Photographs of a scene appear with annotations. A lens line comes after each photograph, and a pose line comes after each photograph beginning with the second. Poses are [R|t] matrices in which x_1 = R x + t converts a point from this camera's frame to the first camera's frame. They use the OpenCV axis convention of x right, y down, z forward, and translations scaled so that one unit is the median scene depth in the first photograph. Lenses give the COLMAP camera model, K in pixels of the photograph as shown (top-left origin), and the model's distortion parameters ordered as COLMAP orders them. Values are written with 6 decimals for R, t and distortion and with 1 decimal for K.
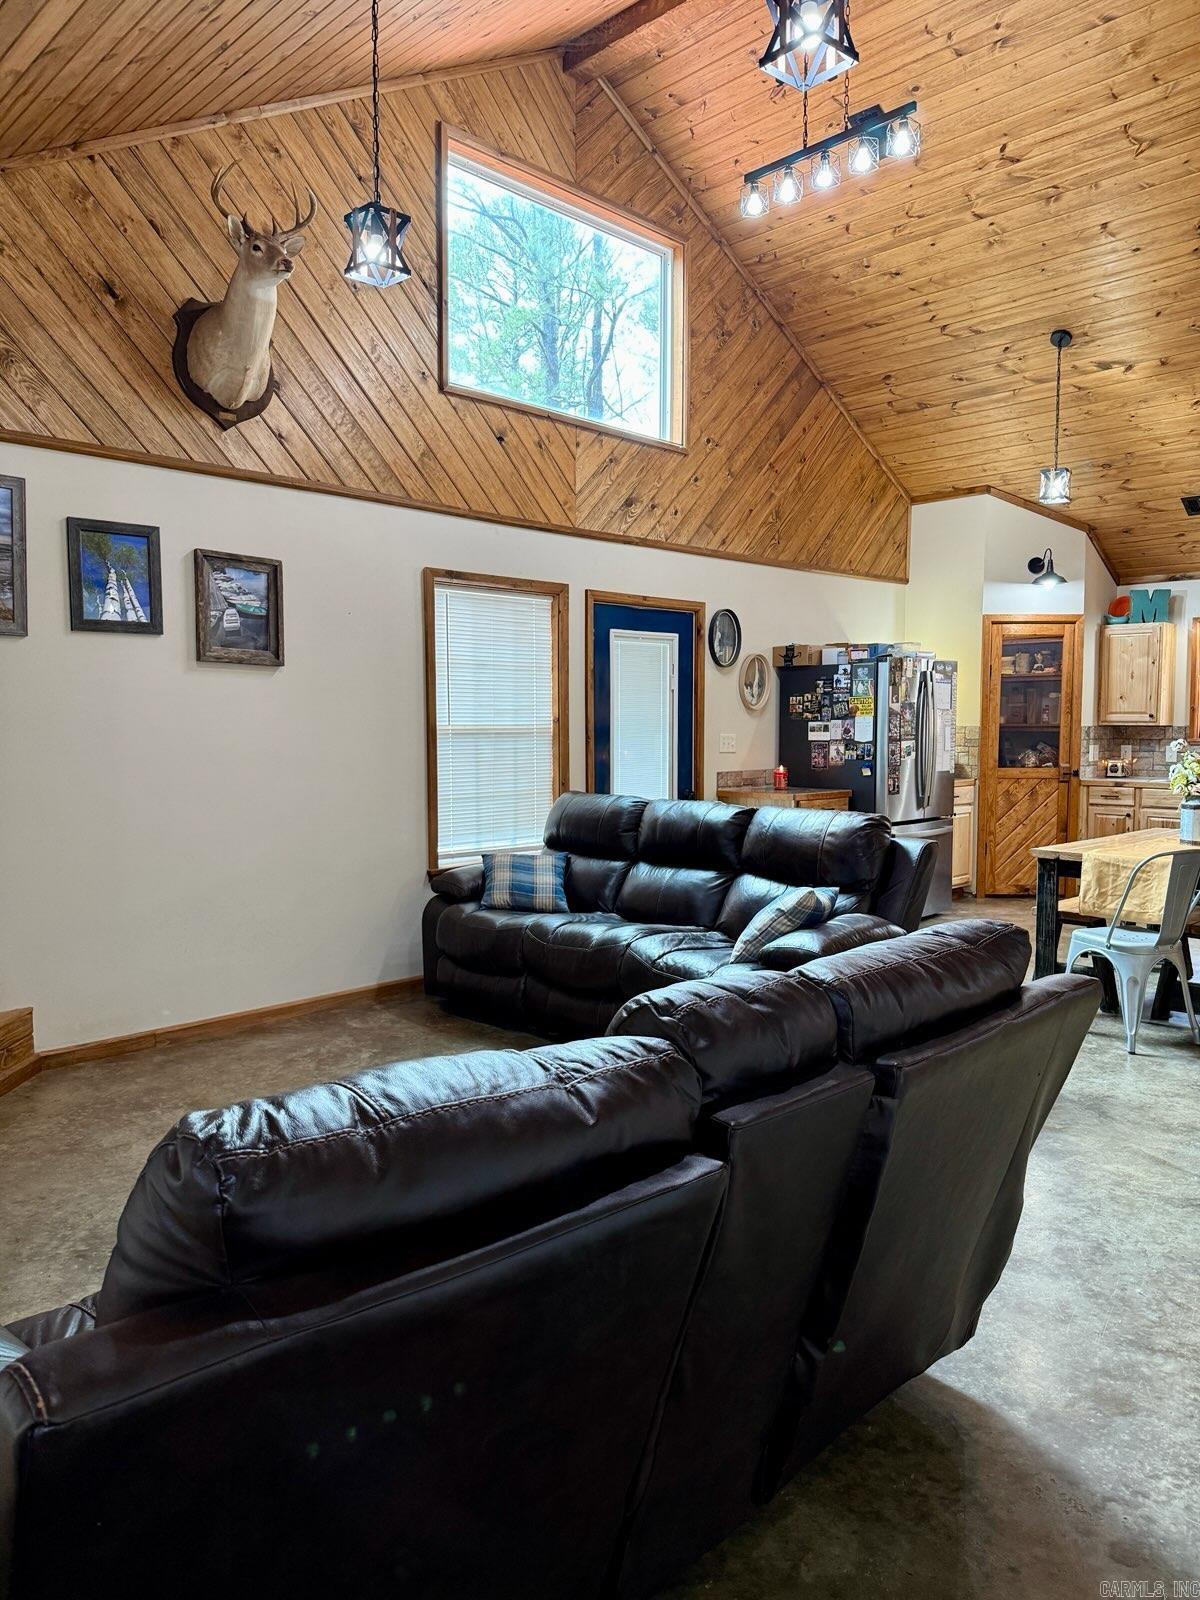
lens RADIAL K [[1127.8, 0, 598.7], [0, 1127.8, 821.0], [0, 0, 1]] dist [0.055895, -0.069432]
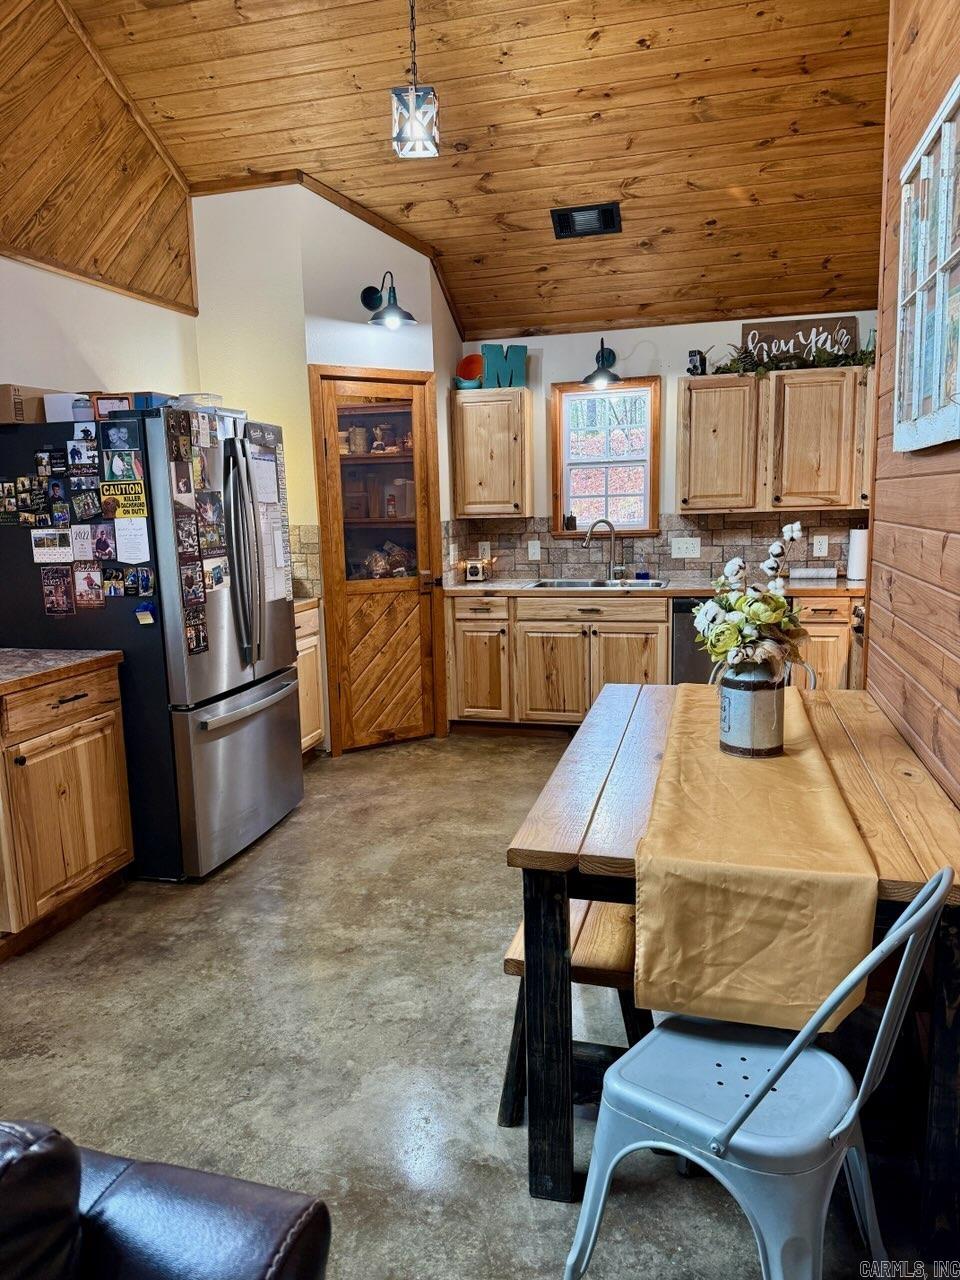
lens RADIAL K [[902.2, 0, 472.6], [0, 902.2, 654.6], [0, 0, 1]] dist [0.055895, -0.069432]
pose [[0.866274, -0.102918, 0.488853, 0.133144], [0.066830, 0.993628, 0.090762, -0.047423], [-0.495079, -0.045954, 0.867632, 0.452934]]
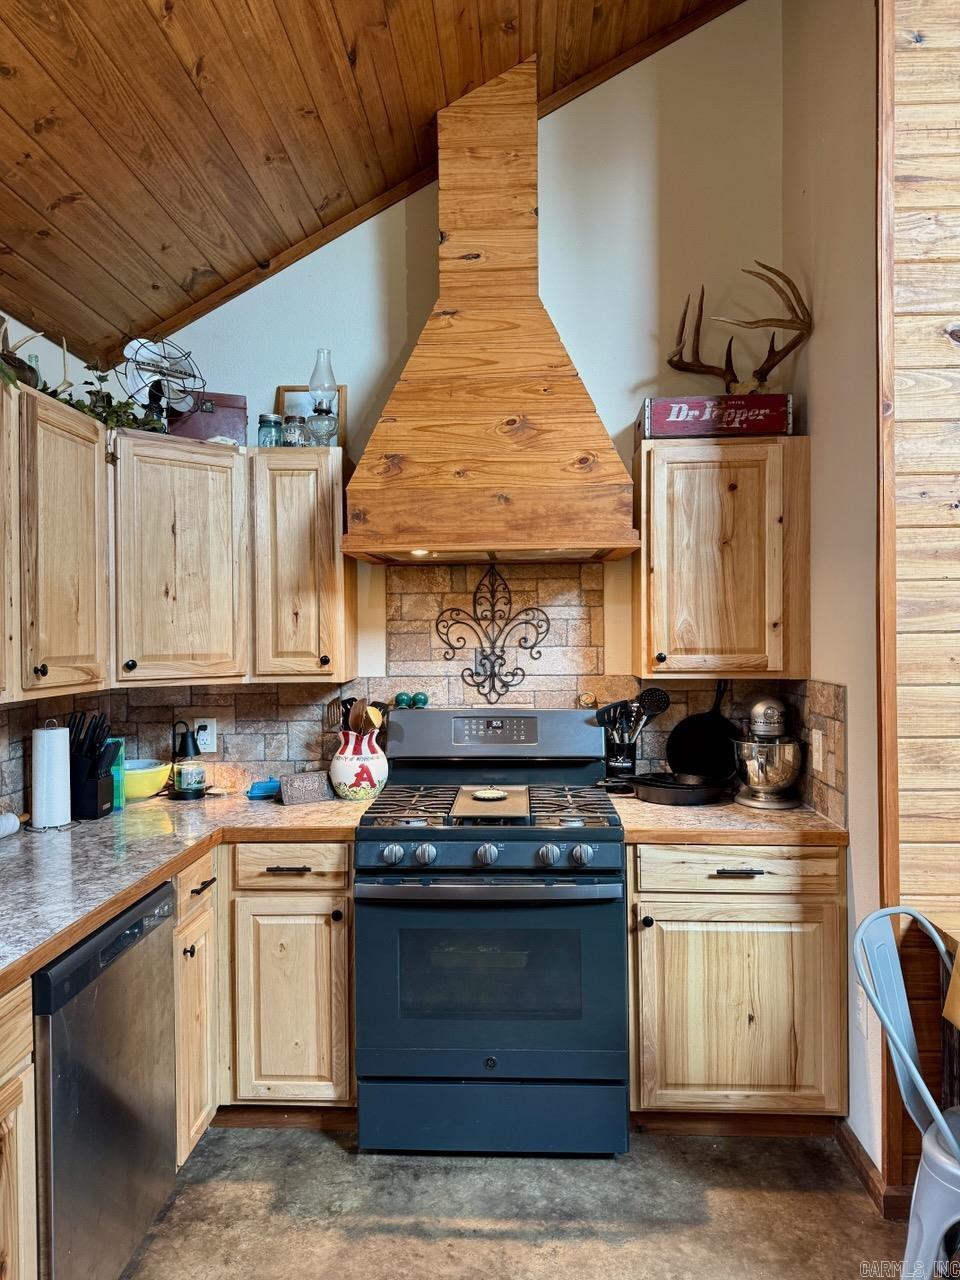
lens RADIAL K [[902.2, 0, 486.4], [0, 902.2, 646.6], [0, 0, 1]] dist [0.055895, -0.069432]
pose [[-0.675907, -0.000553, 0.736986, 0.332041], [0.078326, 0.994282, 0.072581, -0.097189], [-0.732813, 0.106783, -0.671999, 0.955193]]
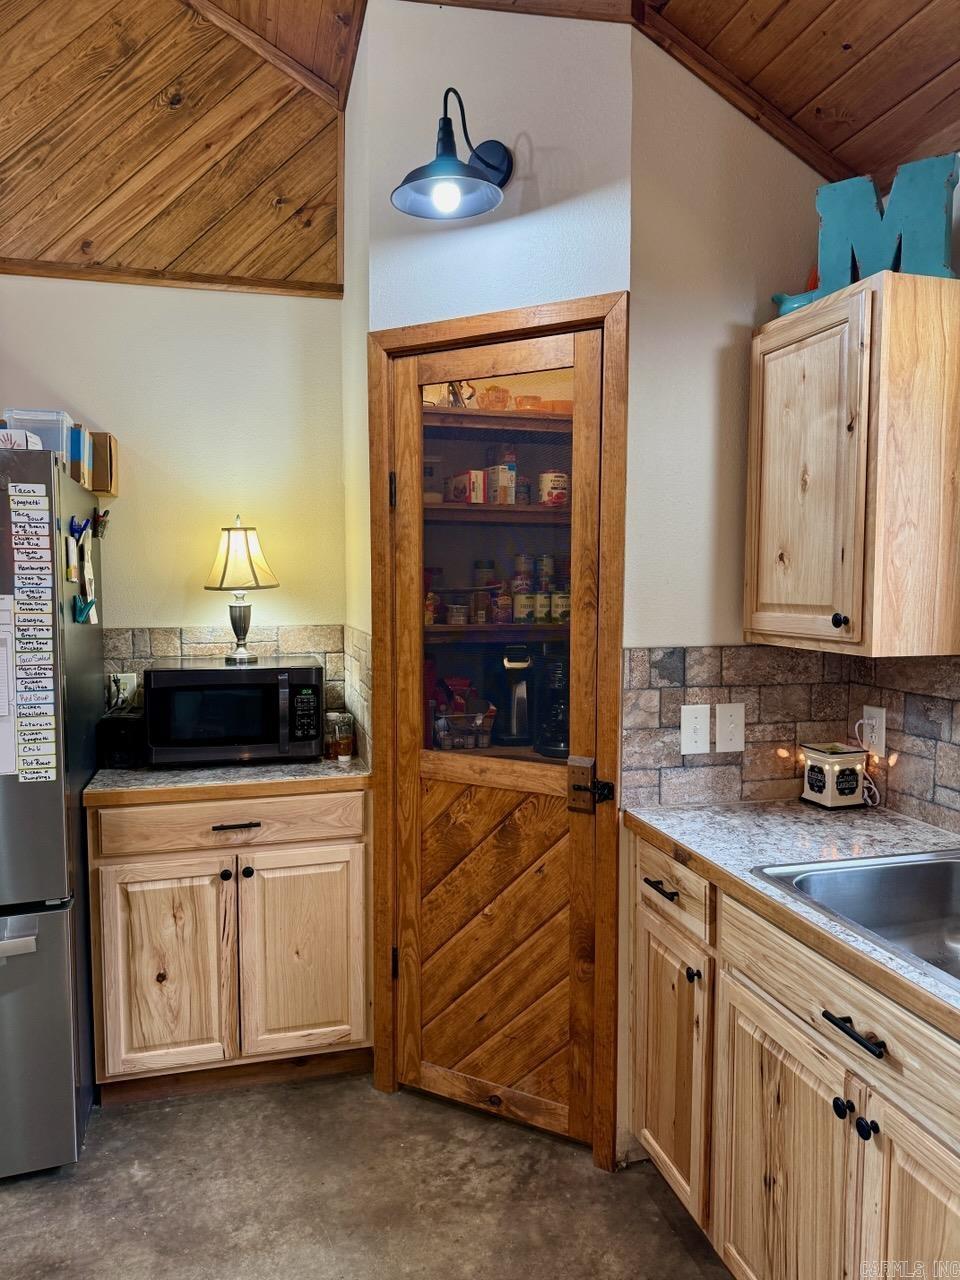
lens RADIAL K [[902.2, 0, 478.5], [0, 902.2, 643.8], [0, 0, 1]] dist [0.055895, -0.069432]
pose [[0.867632, 0.040263, -0.495573, 0.519306], [-0.050980, 0.998667, -0.008117, -0.080752], [0.494586, 0.032307, 0.868528, 0.764587]]
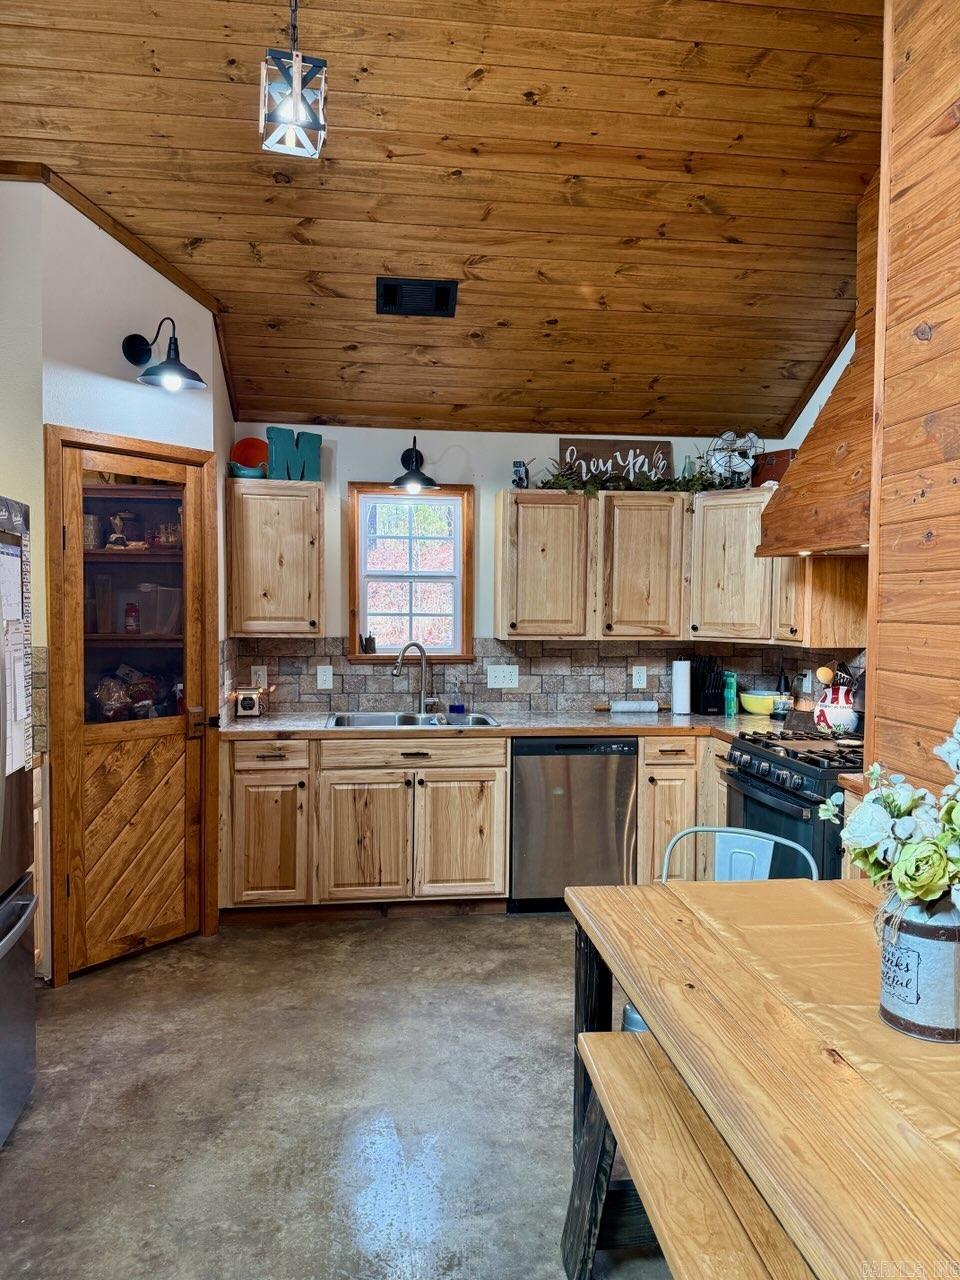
lens RADIAL K [[902.2, 0, 480.6], [0, 902.2, 644.6], [0, 0, 1]] dist [0.055895, -0.069432]
pose [[0.612166, -0.026471, 0.790286, 0.137259], [0.058694, 0.998204, -0.012029, -0.068855], [-0.788548, 0.053749, 0.612620, 0.608552]]
